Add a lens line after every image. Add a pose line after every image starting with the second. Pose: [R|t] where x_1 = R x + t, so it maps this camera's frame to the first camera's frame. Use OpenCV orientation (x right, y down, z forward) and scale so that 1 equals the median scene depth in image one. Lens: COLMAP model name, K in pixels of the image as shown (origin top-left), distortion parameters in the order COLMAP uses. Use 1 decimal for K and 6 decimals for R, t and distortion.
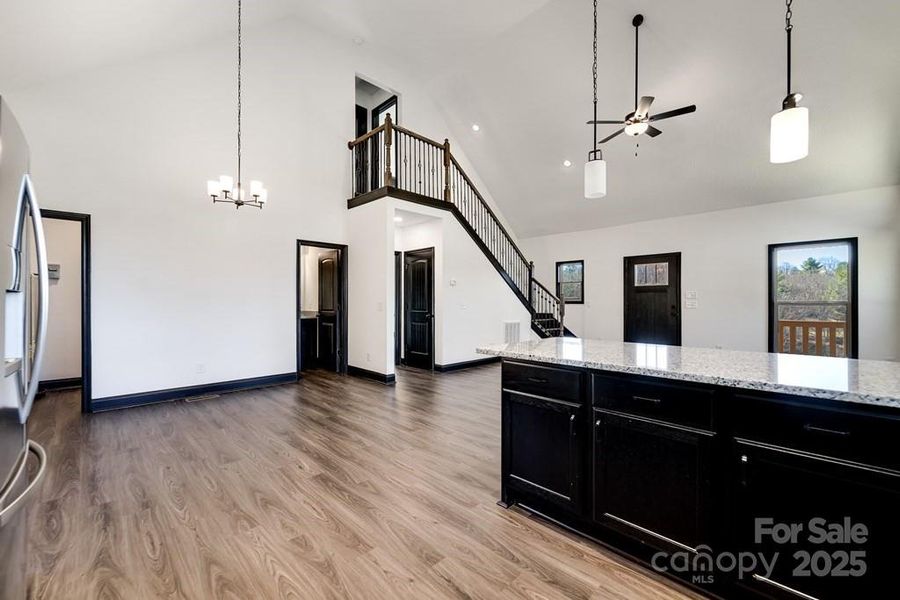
lens RADIAL K [[366.4, 0, 448.4], [0, 366.4, 301.3], [0, 0, 1]] dist [-0.005612, -0.000400]
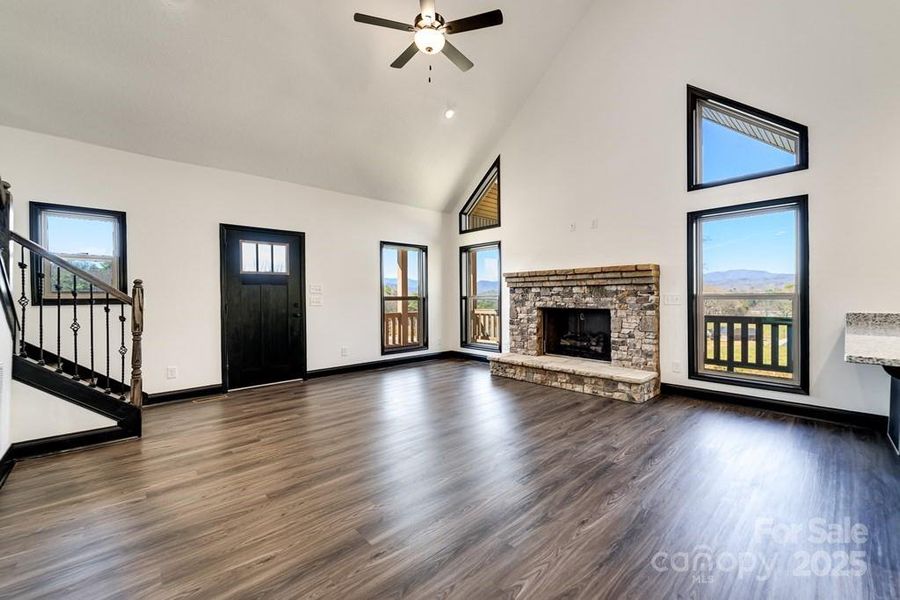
lens RADIAL K [[366.4, 0, 453.1], [0, 366.4, 299.0], [0, 0, 1]] dist [-0.005612, -0.000400]
pose [[0.024645, -0.009425, 0.999652, -0.118434], [0.008541, 0.999921, 0.009217, -0.001248], [-0.999660, 0.008311, 0.024723, 0.666415]]
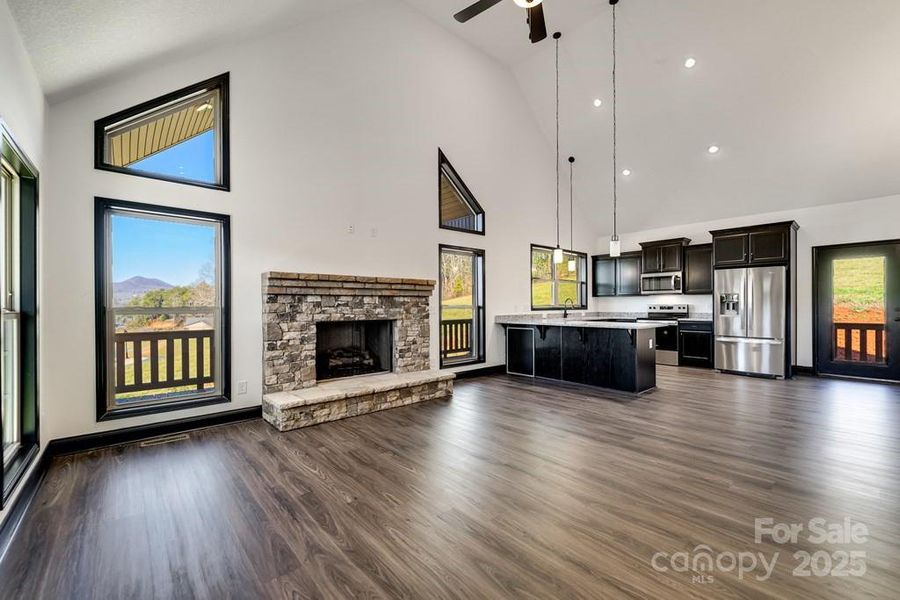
lens RADIAL K [[369.3, 0, 451.9], [0, 369.3, 306.9], [0, 0, 1]] dist [-0.003790, -0.000119]
pose [[-0.998861, 0.006820, 0.047228, 0.428696], [0.006909, 0.999975, 0.001721, 0.001657], [-0.047215, 0.002045, -0.998883, 1.097619]]
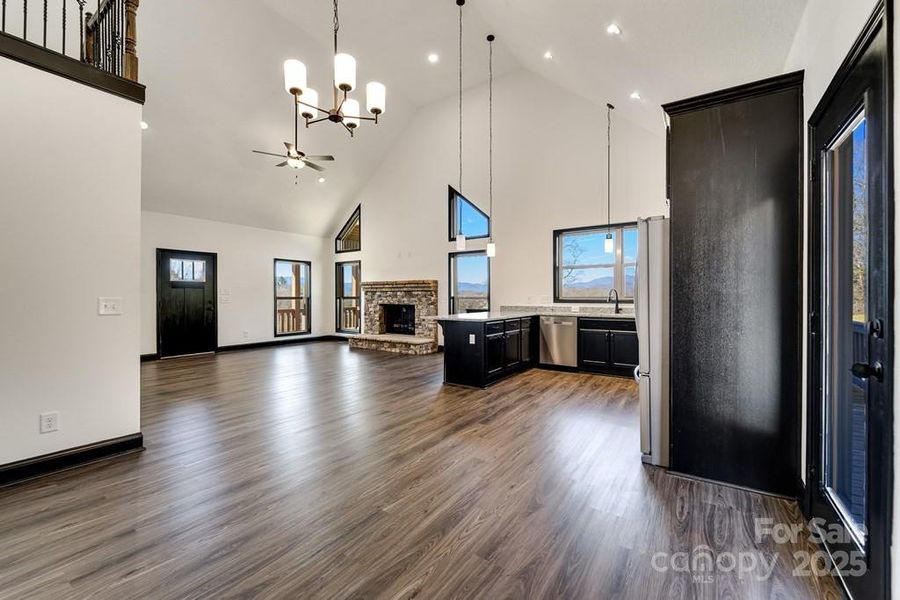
lens RADIAL K [[366.4, 0, 455.6], [0, 366.4, 296.8], [0, 0, 1]] dist [-0.005612, -0.000400]
pose [[-0.200542, -0.001912, 0.979683, -0.612667], [0.000977, 0.999997, 0.002151, -0.002023], [-0.979685, 0.001389, -0.200540, 0.499754]]
